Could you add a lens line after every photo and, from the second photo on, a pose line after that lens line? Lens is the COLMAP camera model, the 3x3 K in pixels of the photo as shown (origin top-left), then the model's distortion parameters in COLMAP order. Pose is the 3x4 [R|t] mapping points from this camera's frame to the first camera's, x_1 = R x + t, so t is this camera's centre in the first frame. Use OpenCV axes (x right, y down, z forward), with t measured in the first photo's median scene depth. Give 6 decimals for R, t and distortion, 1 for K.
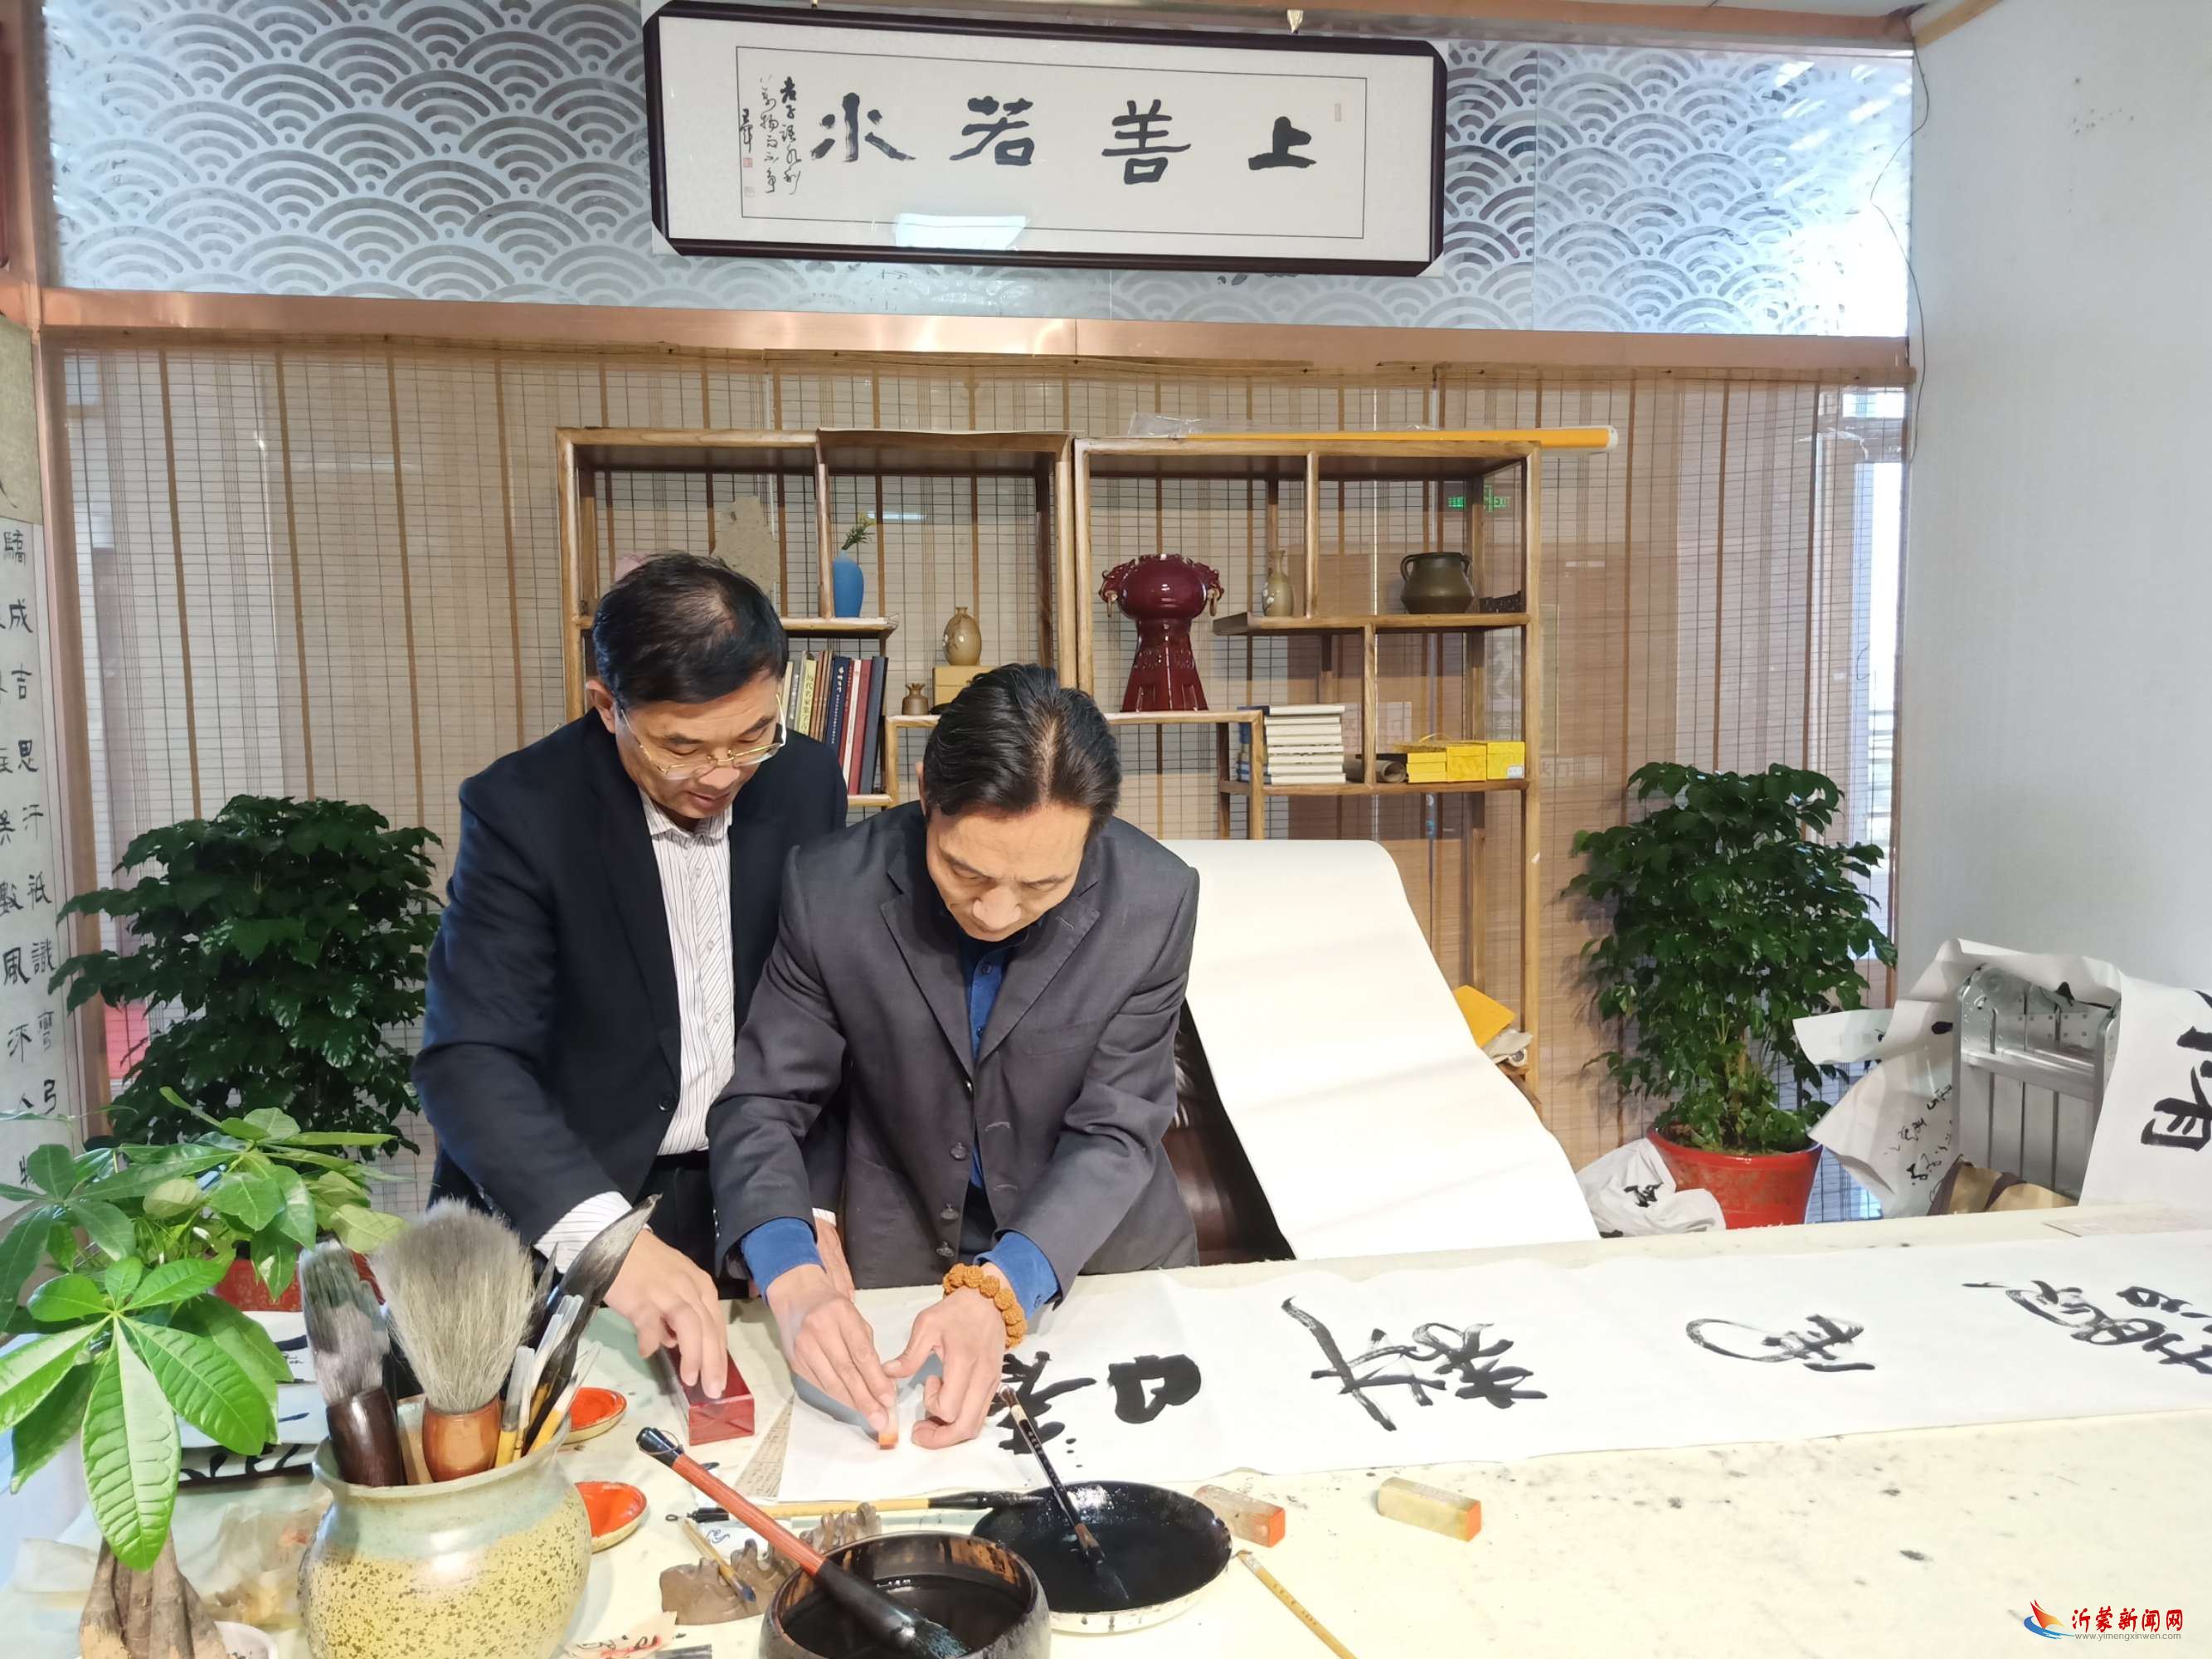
lens RADIAL K [[1682.4, 0, 1112.9], [0, 1682.4, 837.8], [0, 0, 1]] dist [0.050905, -0.023344]
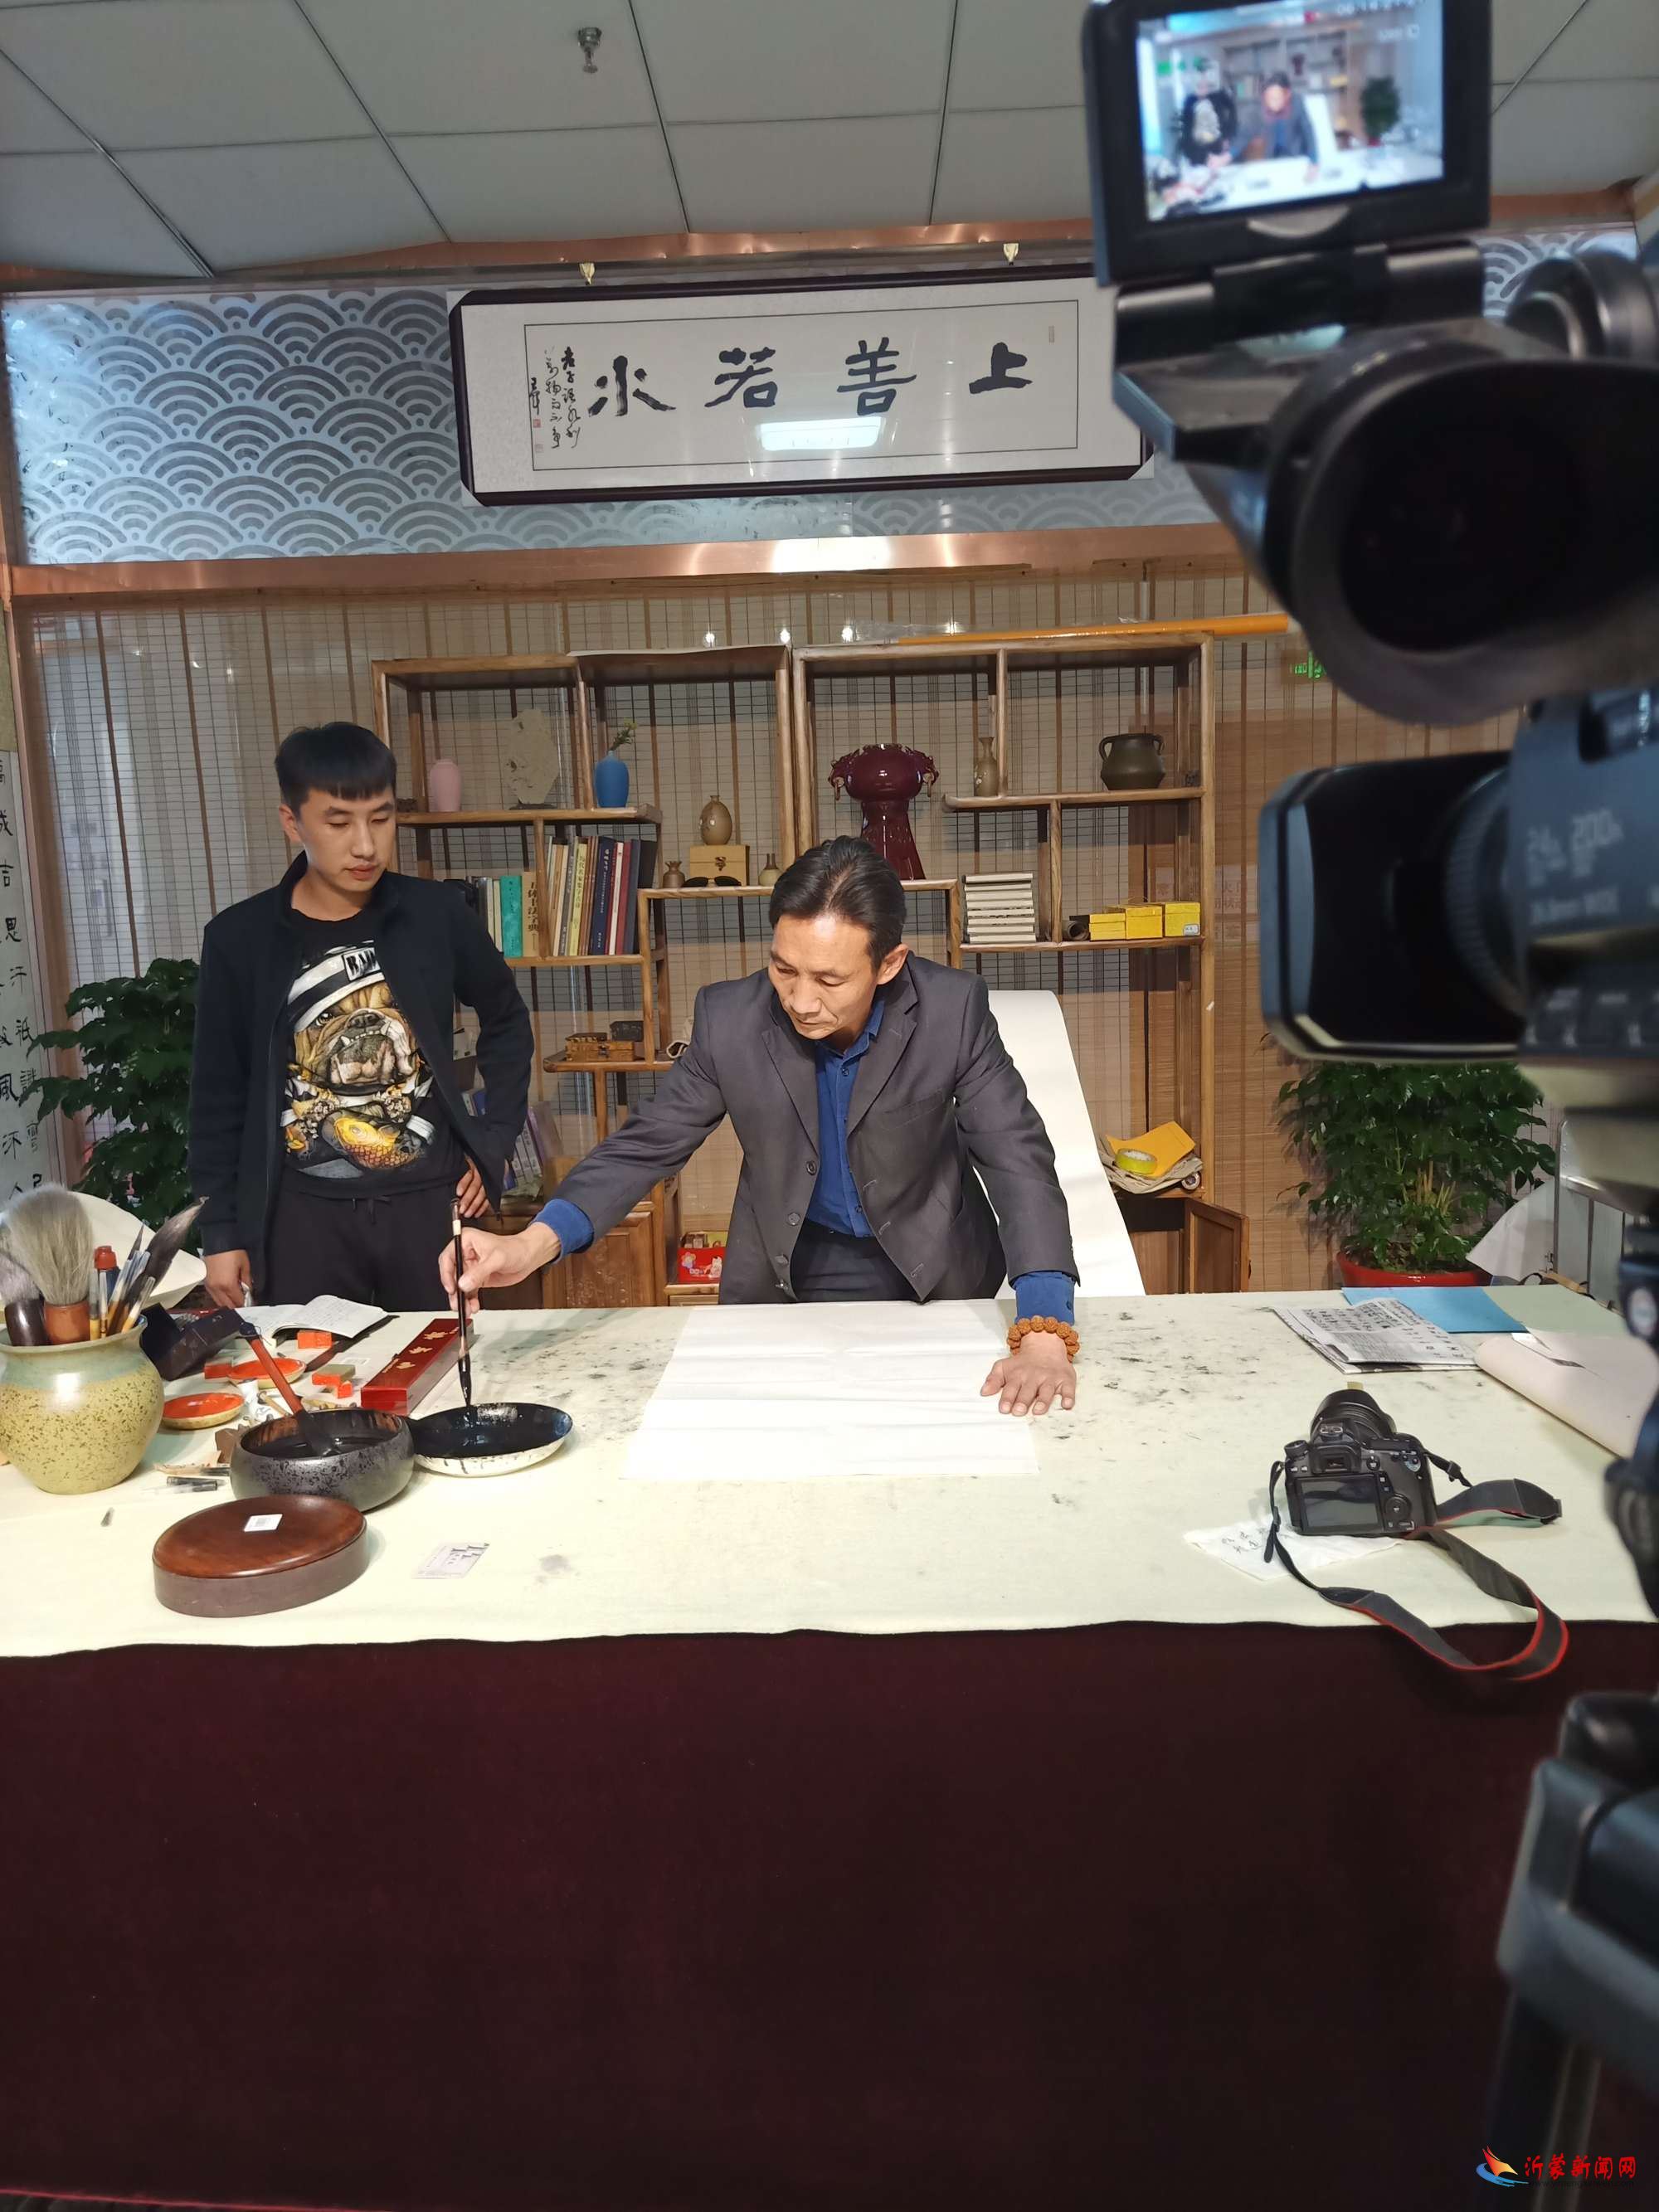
lens RADIAL K [[1682.4, 0, 816.6], [0, 1682.4, 1113.4], [0, 0, 1]] dist [0.050905, -0.023344]
pose [[0.980881, 0.009521, -0.194376, 0.213303], [0.003267, 0.997856, 0.065365, 0.008836], [0.194582, -0.064751, 0.978747, -0.159924]]
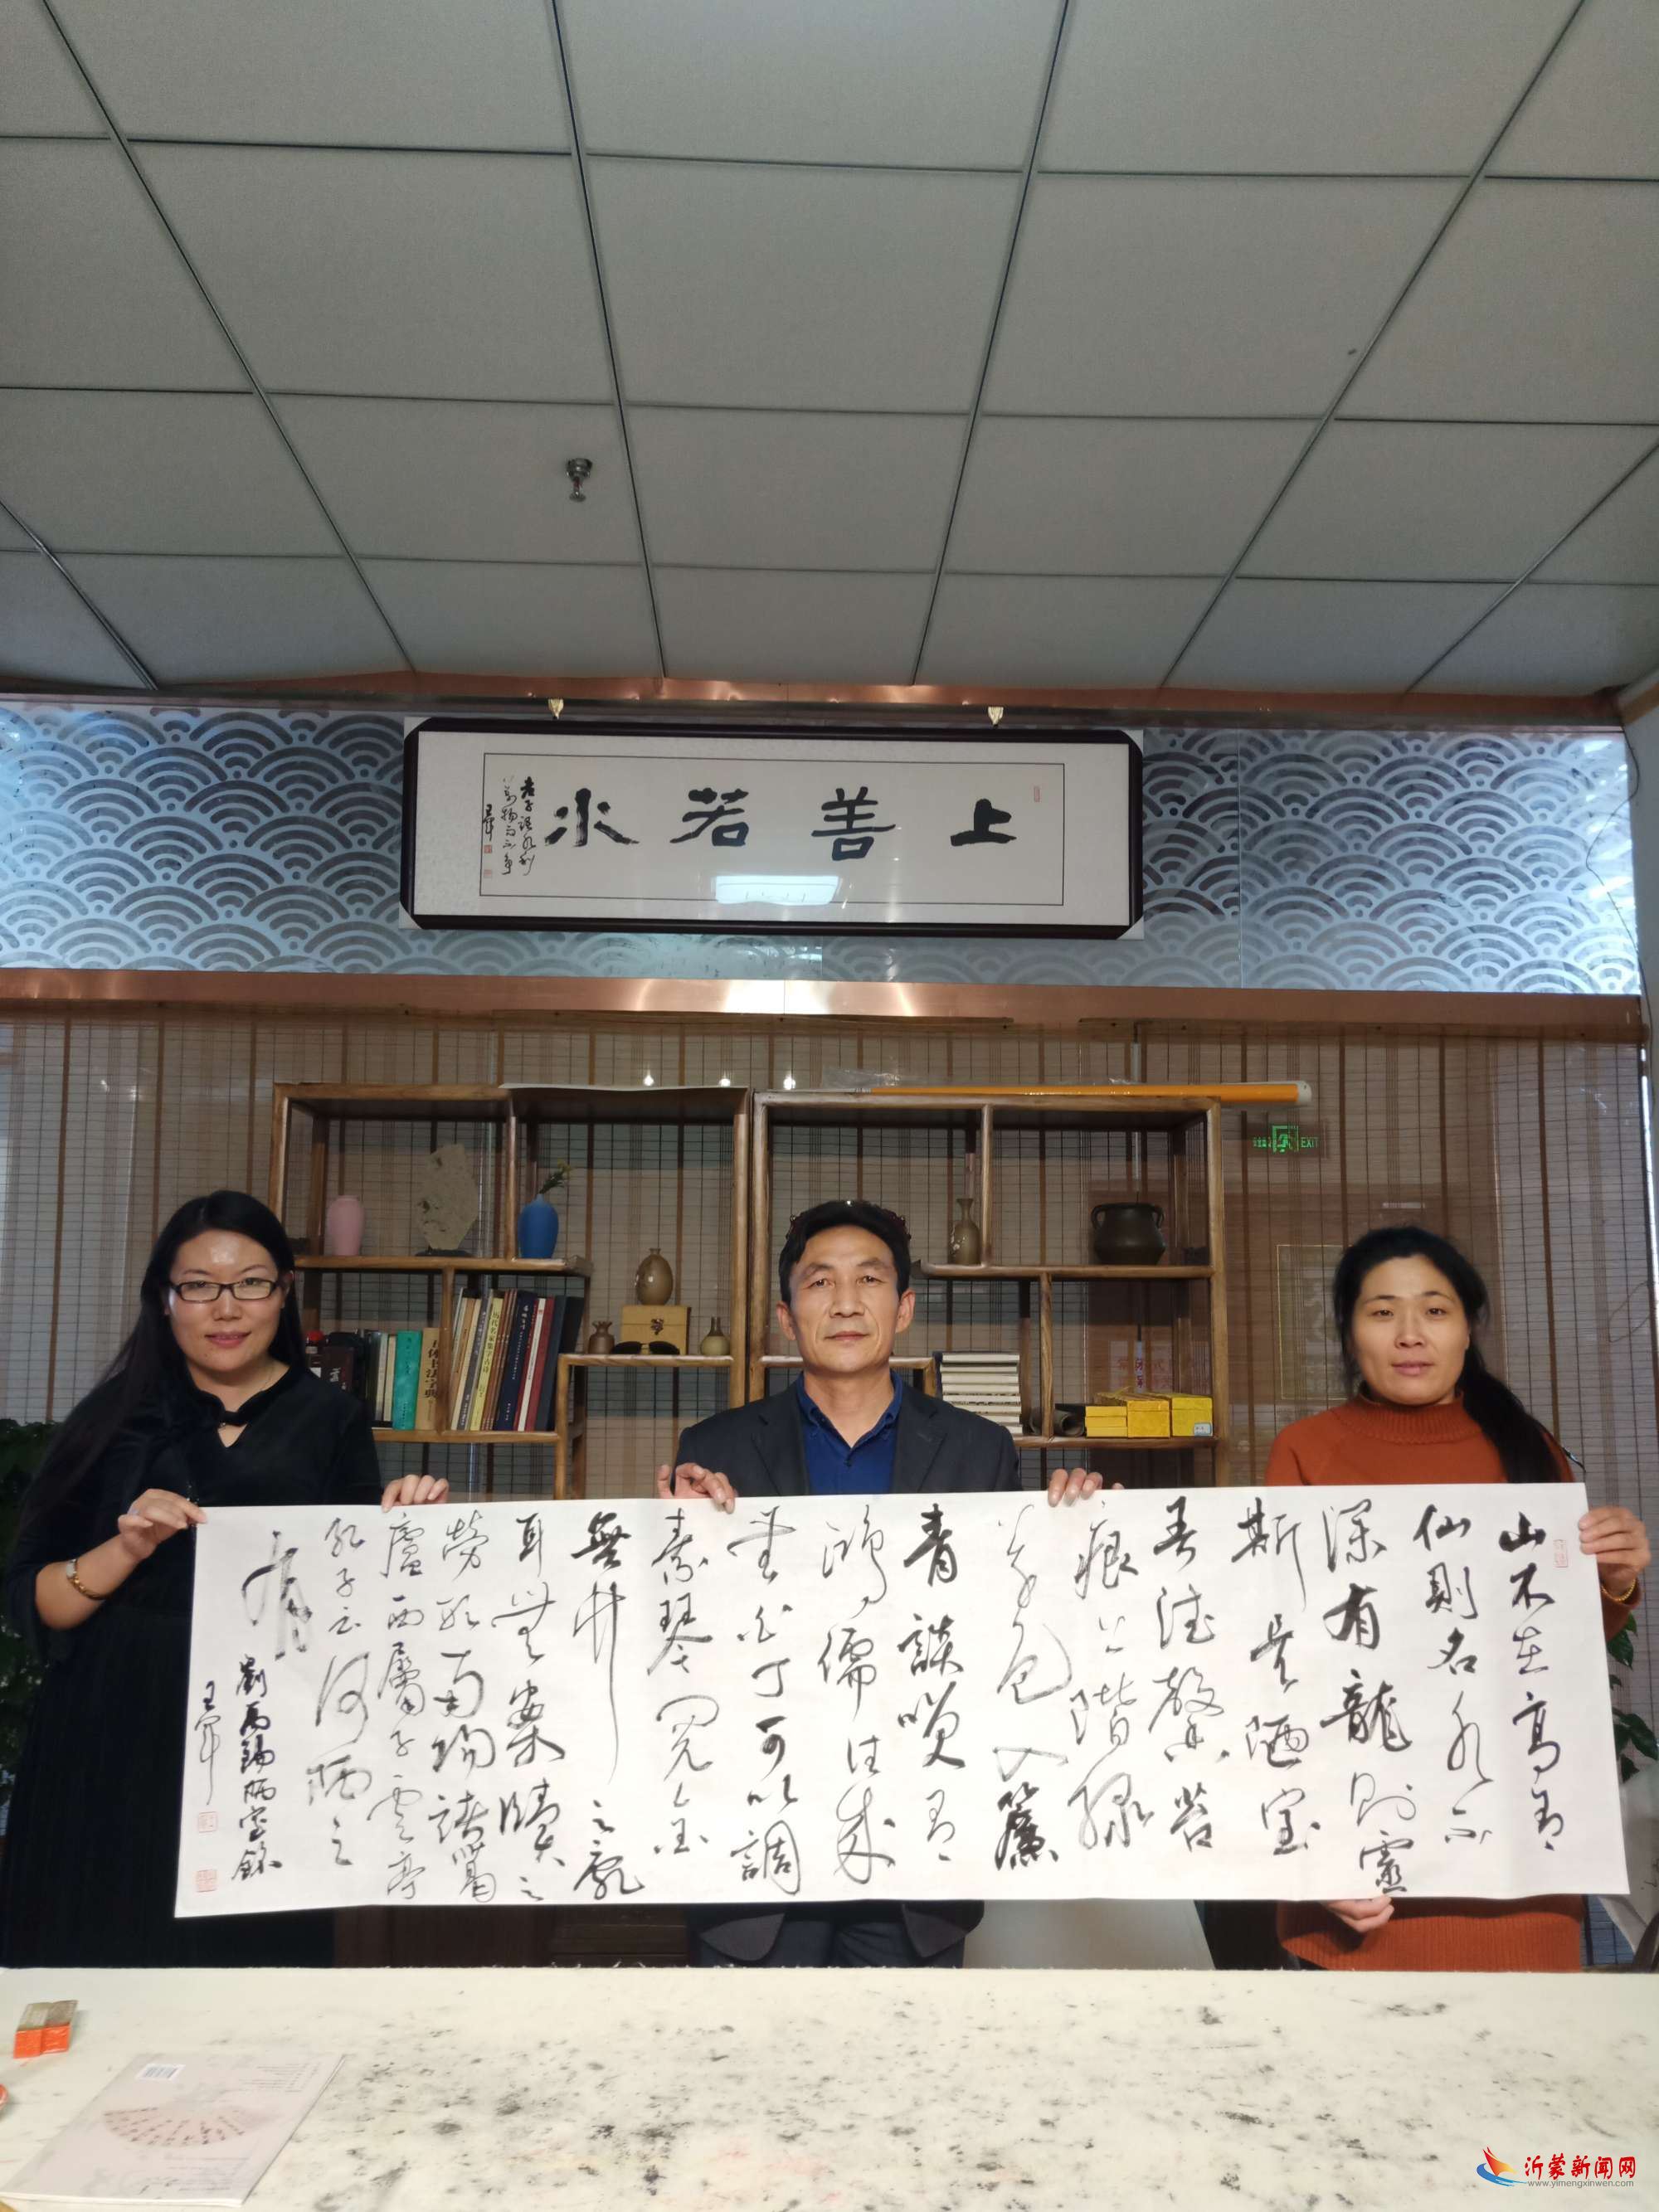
lens RADIAL K [[1682.4, 0, 817.6], [0, 1682.4, 1107.9], [0, 0, 1]] dist [0.050905, -0.023344]
pose [[0.989332, 0.006696, -0.145526, 0.159784], [-0.035870, 0.979385, -0.198794, -0.019310], [0.141195, 0.201894, 0.969176, -0.007716]]
